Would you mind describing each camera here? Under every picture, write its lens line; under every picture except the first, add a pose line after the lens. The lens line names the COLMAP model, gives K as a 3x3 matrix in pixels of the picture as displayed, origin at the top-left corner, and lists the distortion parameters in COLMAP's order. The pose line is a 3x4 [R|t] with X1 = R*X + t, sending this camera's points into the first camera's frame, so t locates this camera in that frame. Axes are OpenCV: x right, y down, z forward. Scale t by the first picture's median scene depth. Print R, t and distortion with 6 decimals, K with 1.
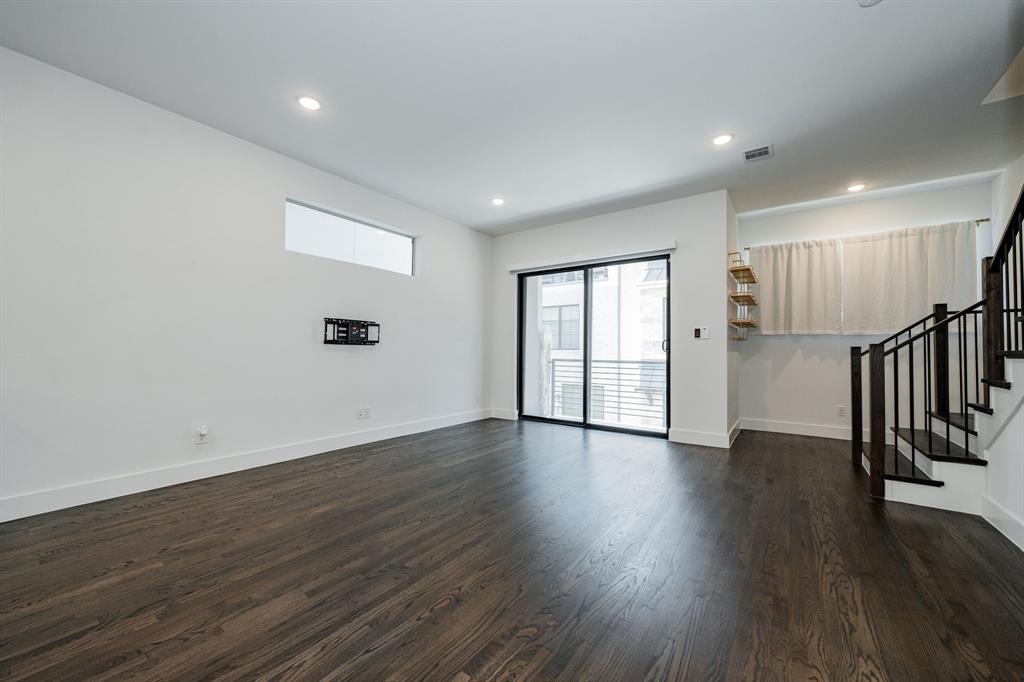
lens RADIAL K [[394.1, 0, 506.9], [0, 394.1, 345.3], [0, 0, 1]] dist [-0.003779, 0.000276]
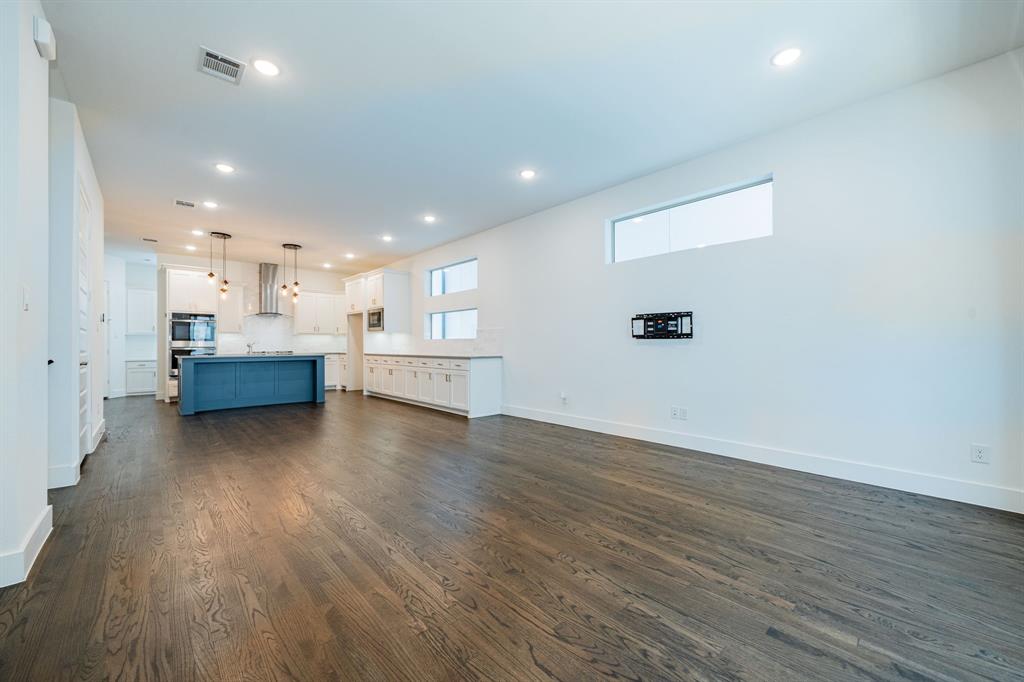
lens RADIAL K [[394.1, 0, 510.7], [0, 394.1, 343.4], [0, 0, 1]] dist [-0.003779, 0.000276]
pose [[-0.200715, -0.010280, -0.979596, 0.593313], [0.016159, 0.999774, -0.013802, 0.016342], [0.979516, -0.018600, -0.200503, 0.783441]]
